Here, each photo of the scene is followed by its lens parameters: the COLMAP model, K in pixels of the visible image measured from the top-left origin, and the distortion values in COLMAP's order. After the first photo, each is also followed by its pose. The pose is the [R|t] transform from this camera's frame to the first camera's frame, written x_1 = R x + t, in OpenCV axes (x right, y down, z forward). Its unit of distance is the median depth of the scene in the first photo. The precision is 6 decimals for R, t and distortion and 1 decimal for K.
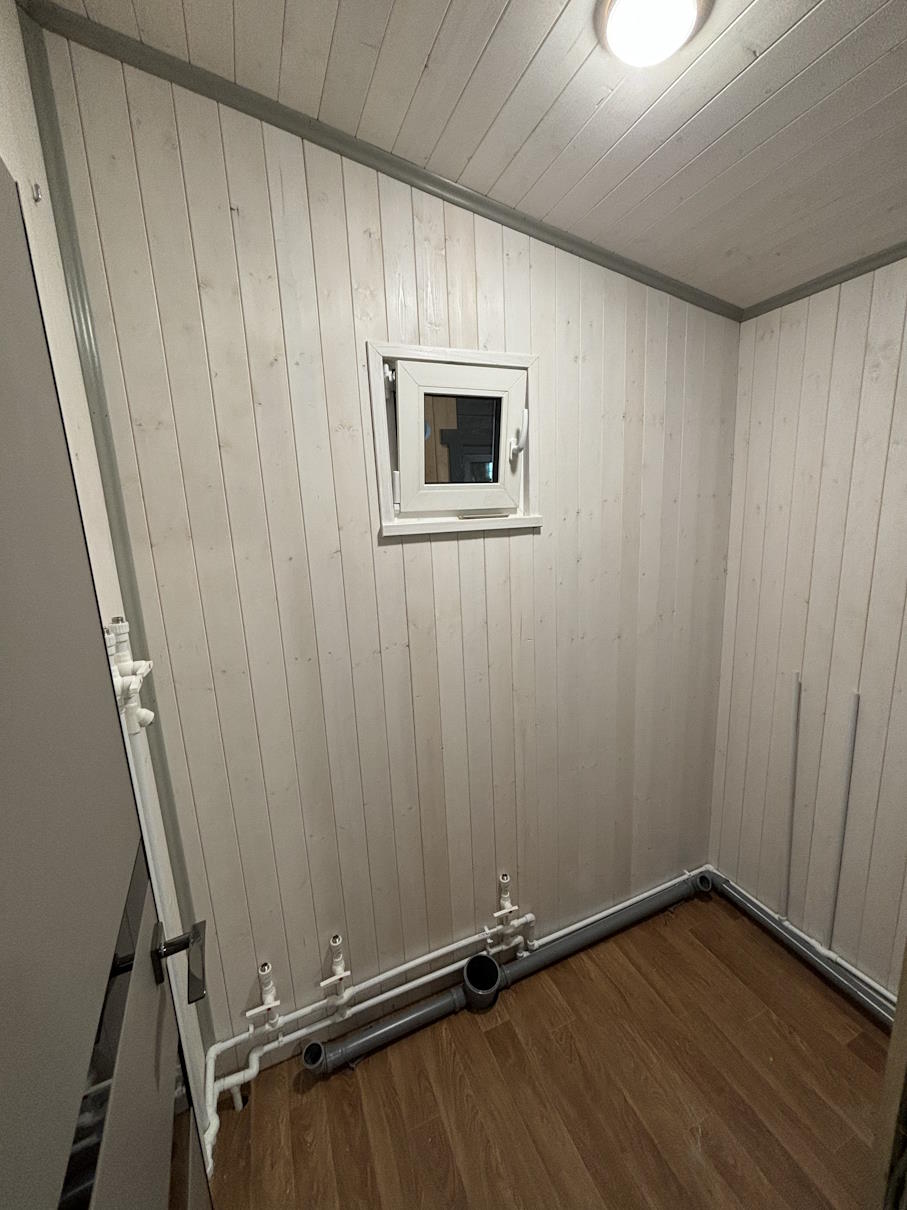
lens RADIAL K [[487.8, 0, 453.5], [0, 487.8, 605.0], [0, 0, 1]] dist [-0.001688, 0.000251]
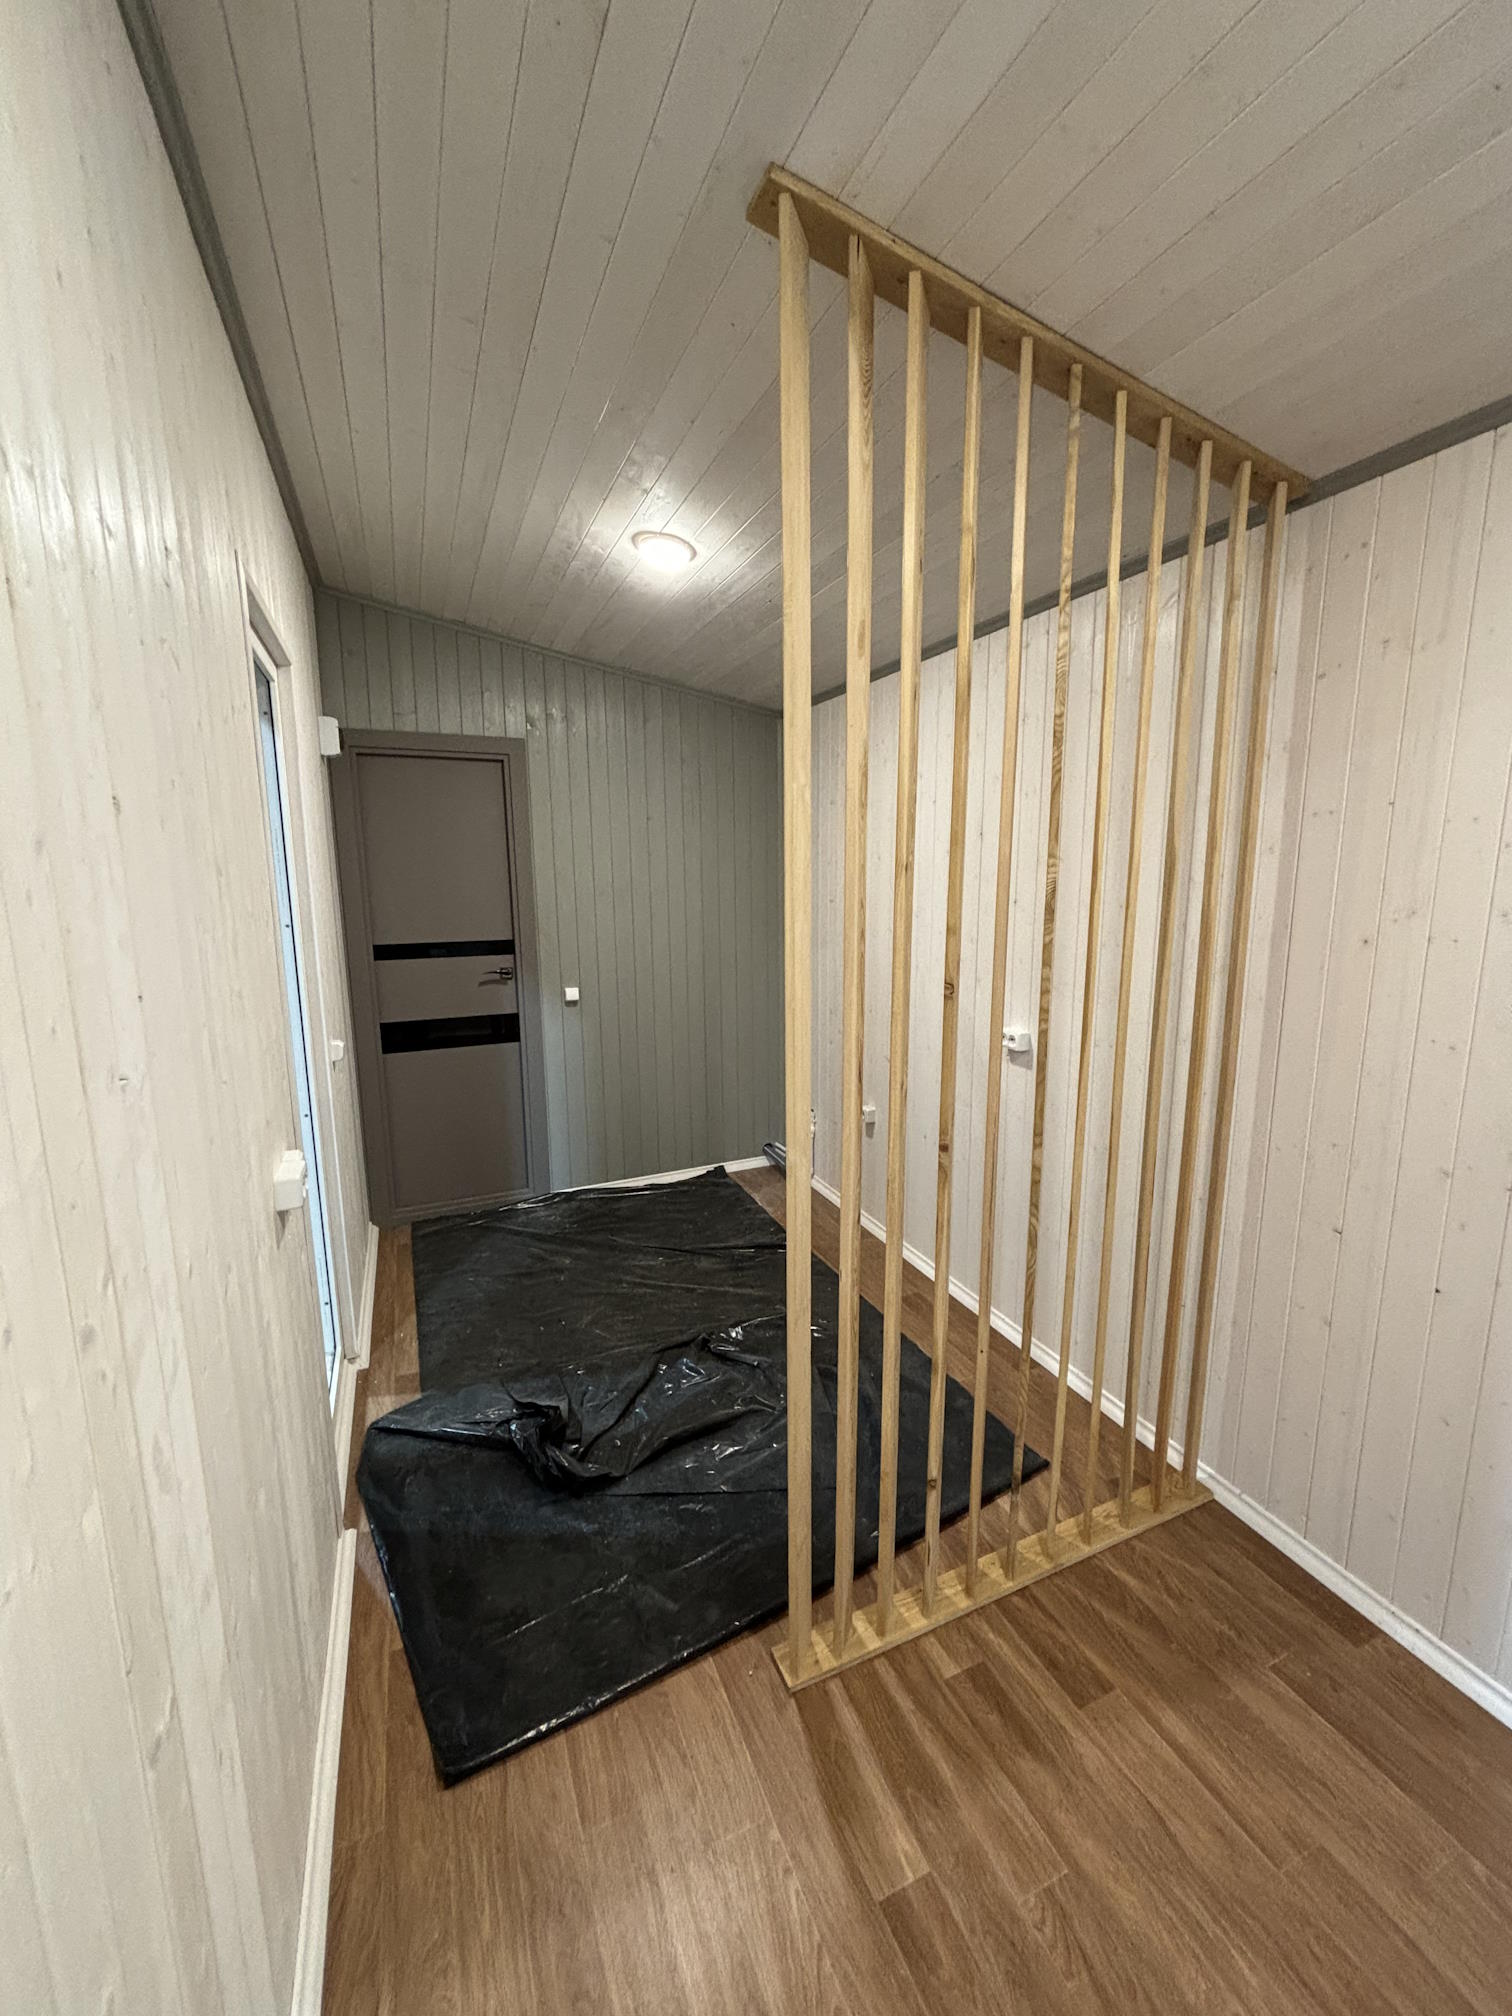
lens RADIAL K [[812.8, 0, 756.0], [0, 812.8, 1008.0], [0, 0, 1]] dist [-0.001688, 0.000251]
pose [[0.999405, -0.012989, 0.031955, -0.080005], [0.013253, 0.999880, -0.008066, -0.027614], [-0.031846, 0.008485, 0.999457, 0.170769]]
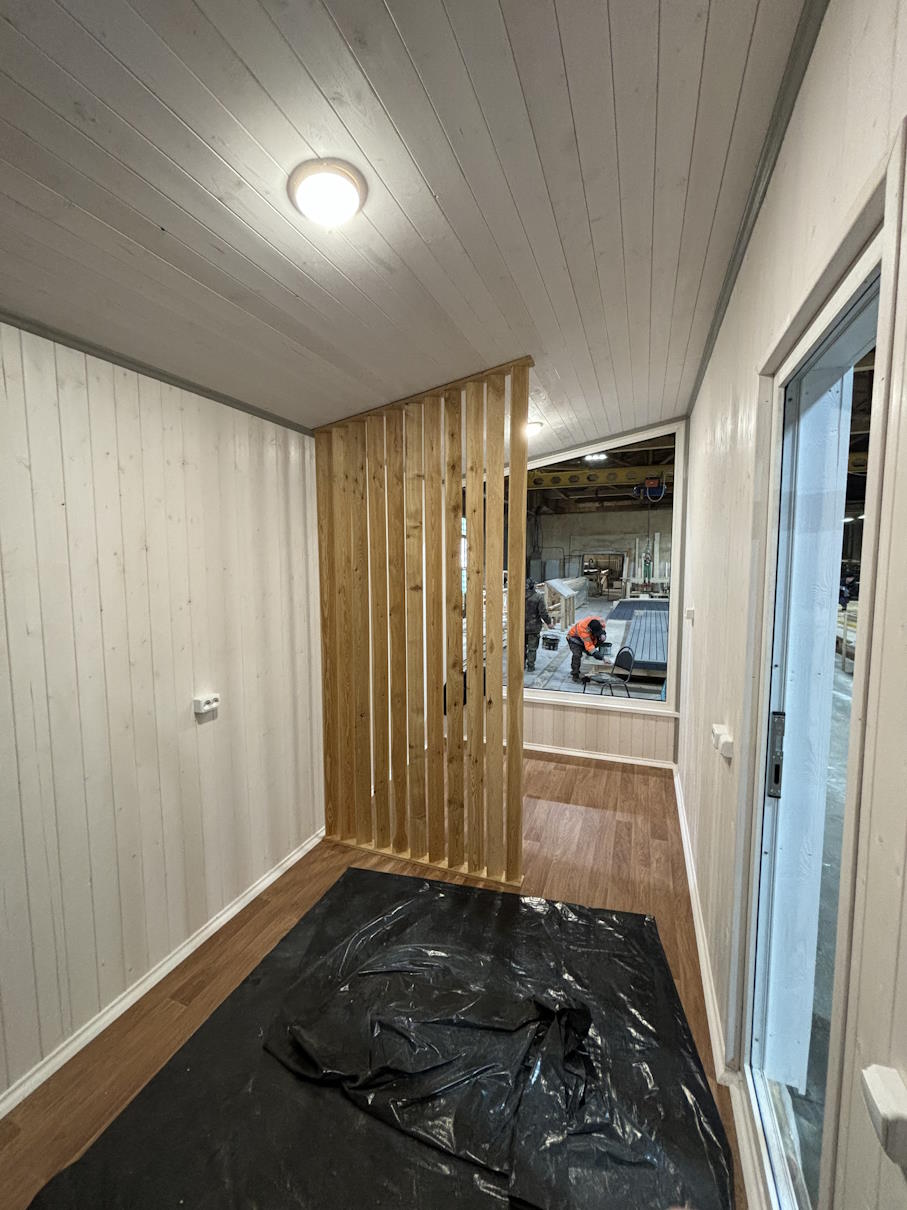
lens RADIAL K [[487.8, 0, 453.5], [0, 487.8, 605.0], [0, 0, 1]] dist [-0.001688, 0.000251]
pose [[-0.738032, -0.036100, 0.673799, -0.396505], [0.148635, 0.965343, 0.214524, -0.182646], [-0.658191, 0.258476, -0.707089, 0.967435]]
